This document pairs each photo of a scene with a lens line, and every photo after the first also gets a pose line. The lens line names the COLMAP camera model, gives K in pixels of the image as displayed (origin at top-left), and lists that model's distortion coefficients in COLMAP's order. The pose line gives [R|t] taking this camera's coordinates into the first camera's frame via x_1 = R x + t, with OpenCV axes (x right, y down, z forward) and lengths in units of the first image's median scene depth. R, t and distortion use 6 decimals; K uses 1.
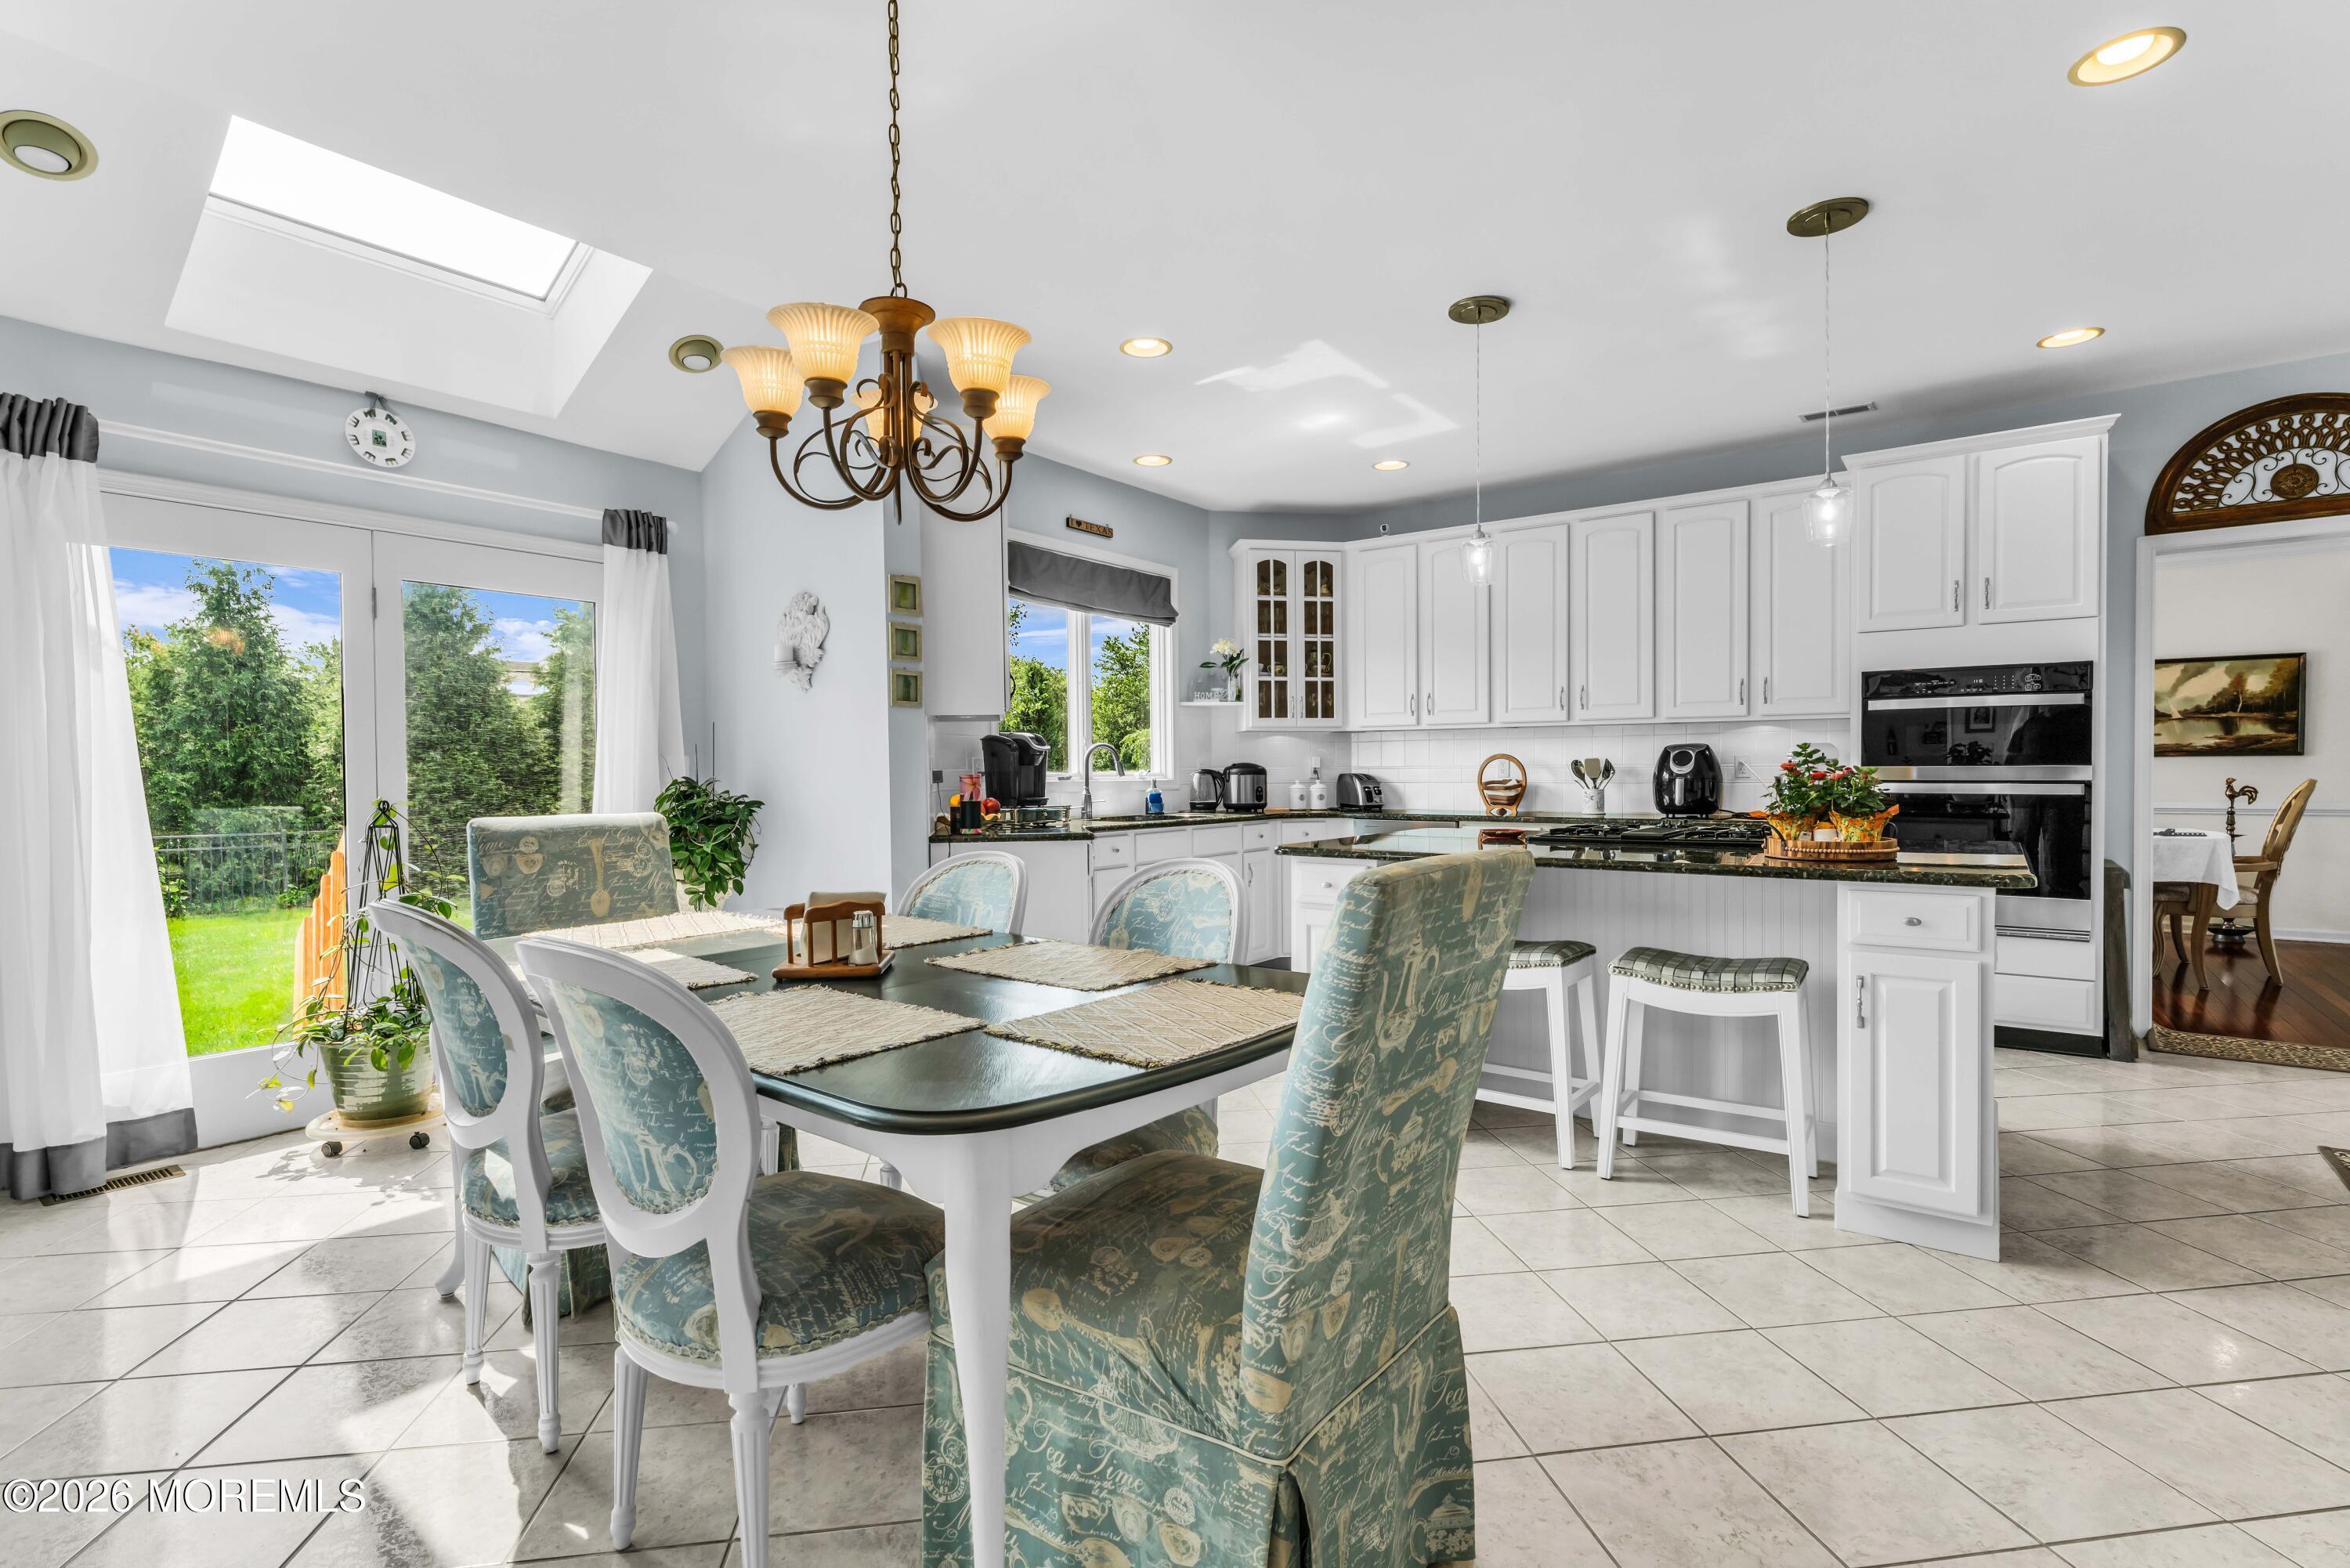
lens RADIAL K [[1079.6, 0, 1174.8], [0, 1079.6, 789.1], [0, 0, 1]] dist [-0.010233, 0.000710]
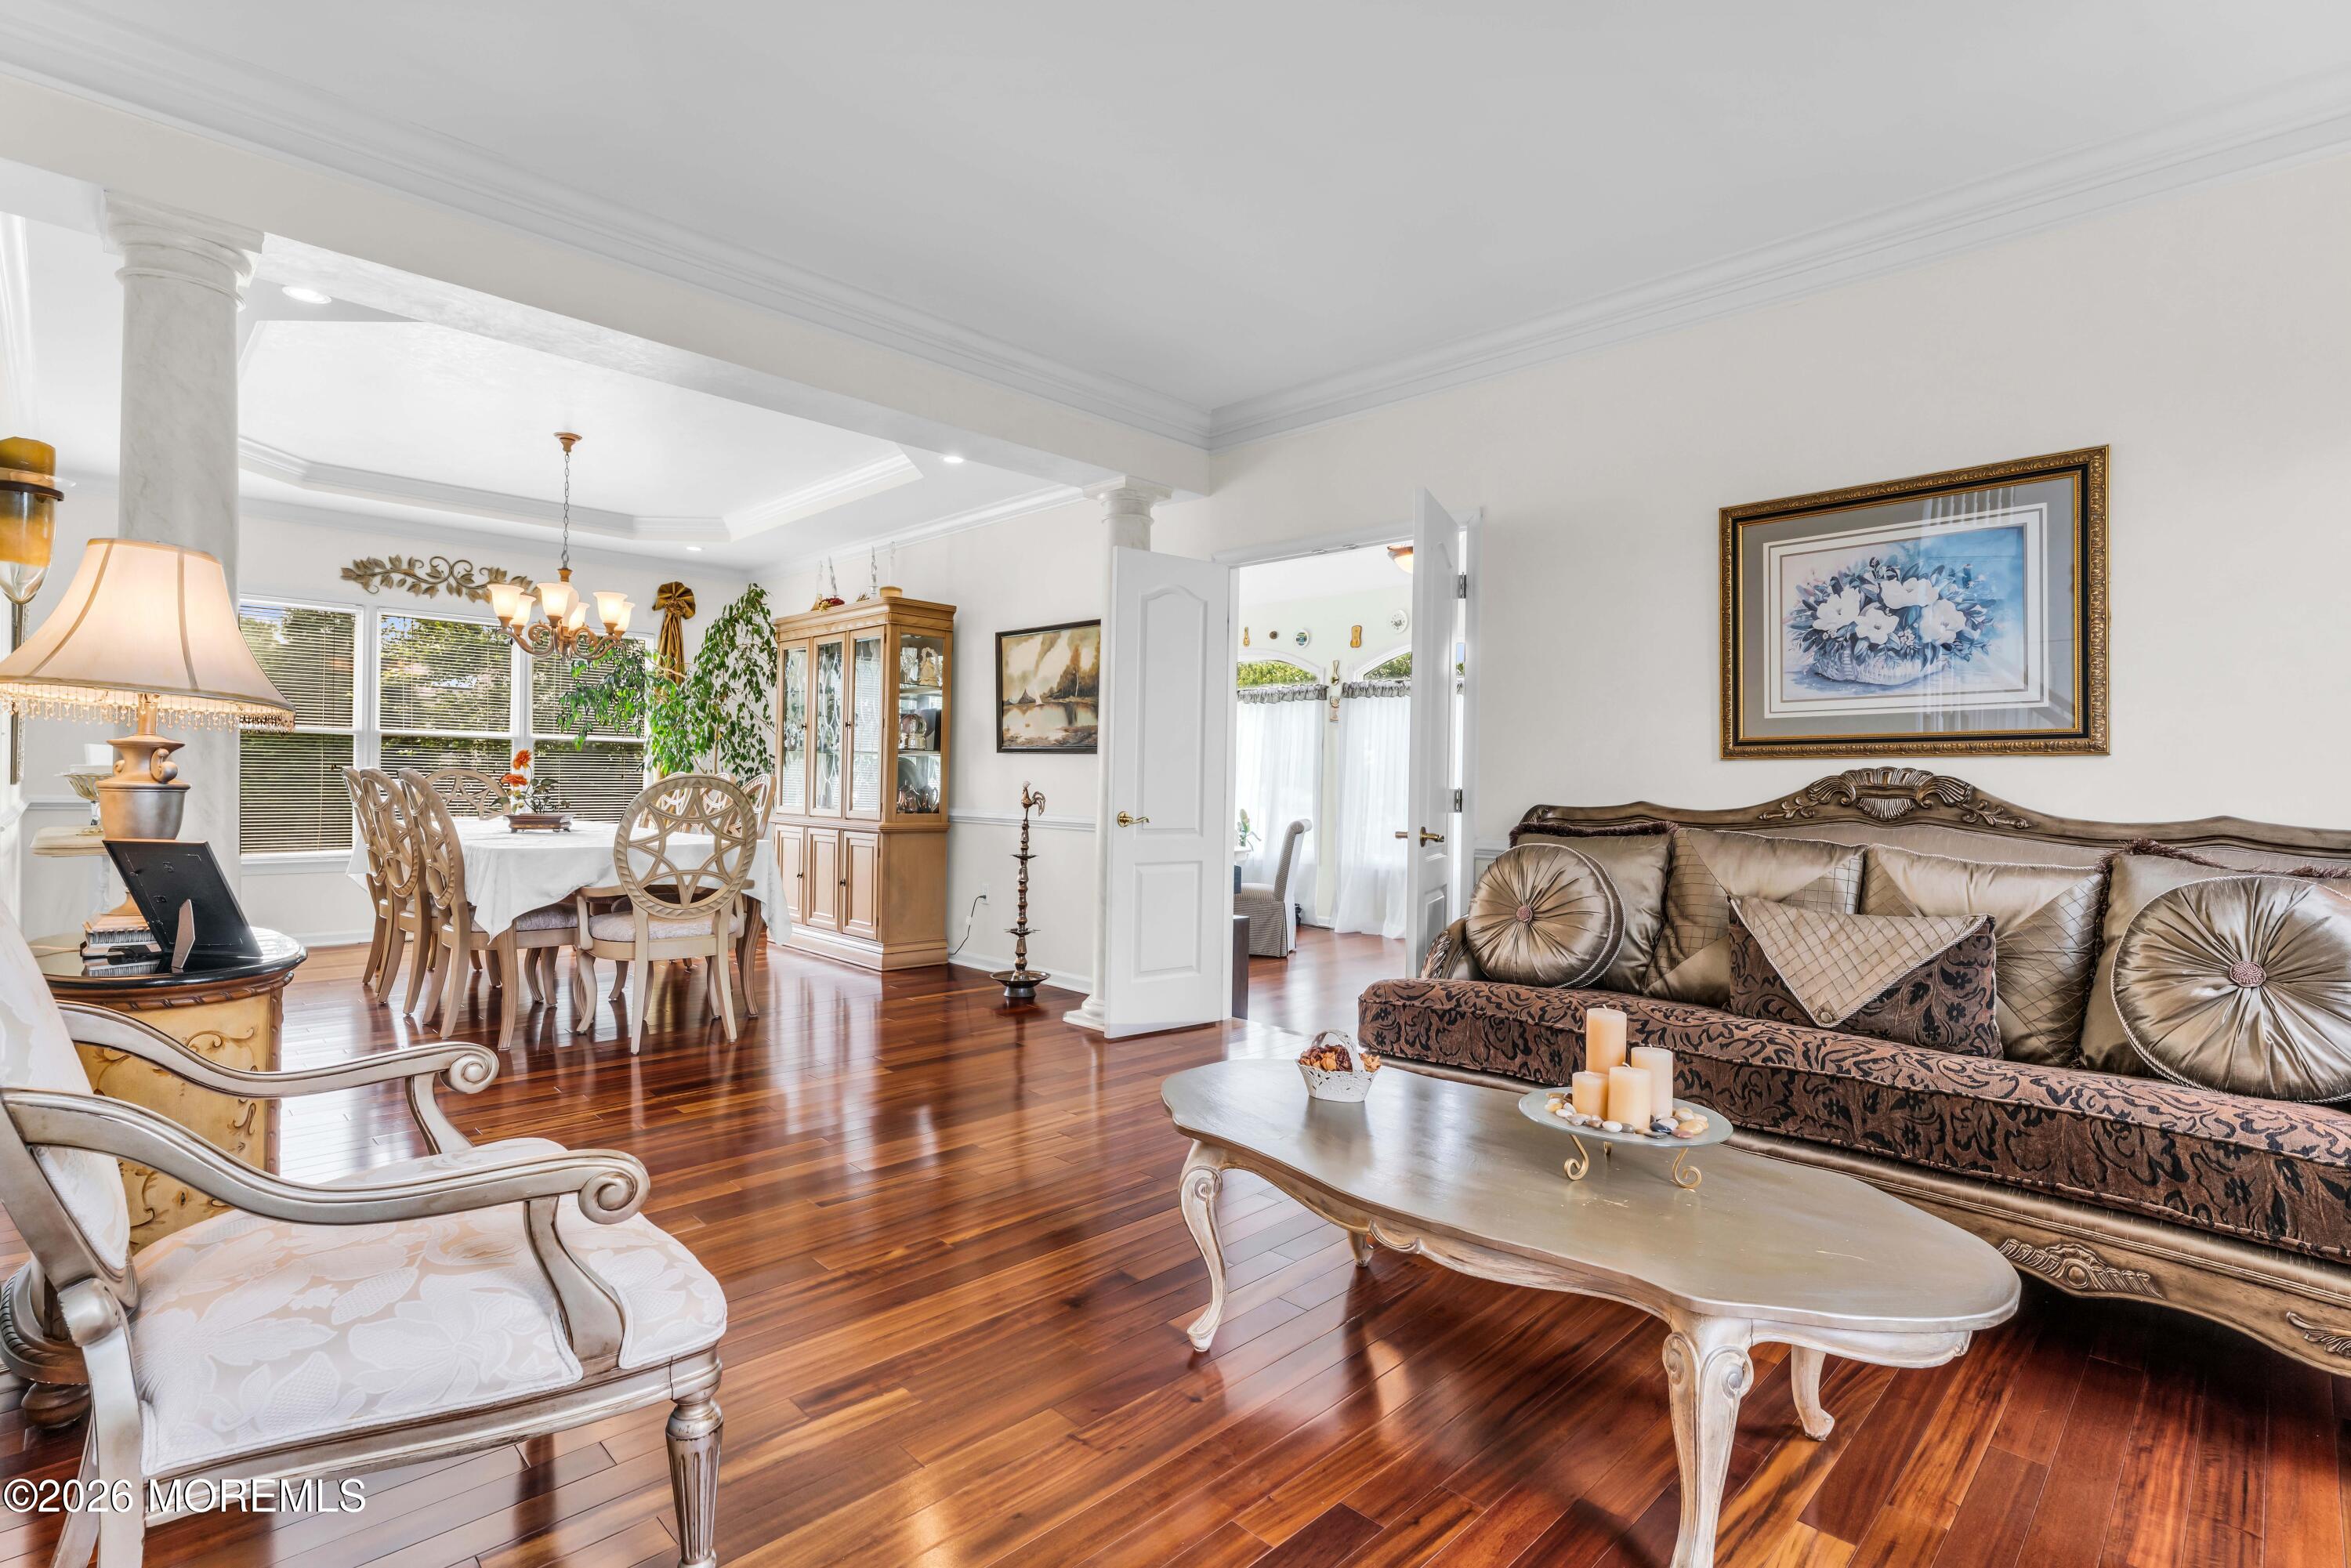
lens RADIAL K [[1123.5, 0, 1175.6], [0, 1123.5, 772.1], [0, 0, 1]] dist [0.000268, -0.000341]
pose [[0.991659, 0.023408, -0.126743, 1.526687], [-0.026602, 0.999368, -0.023561, -0.000810], [0.126111, 0.026736, 0.991656, 0.274095]]
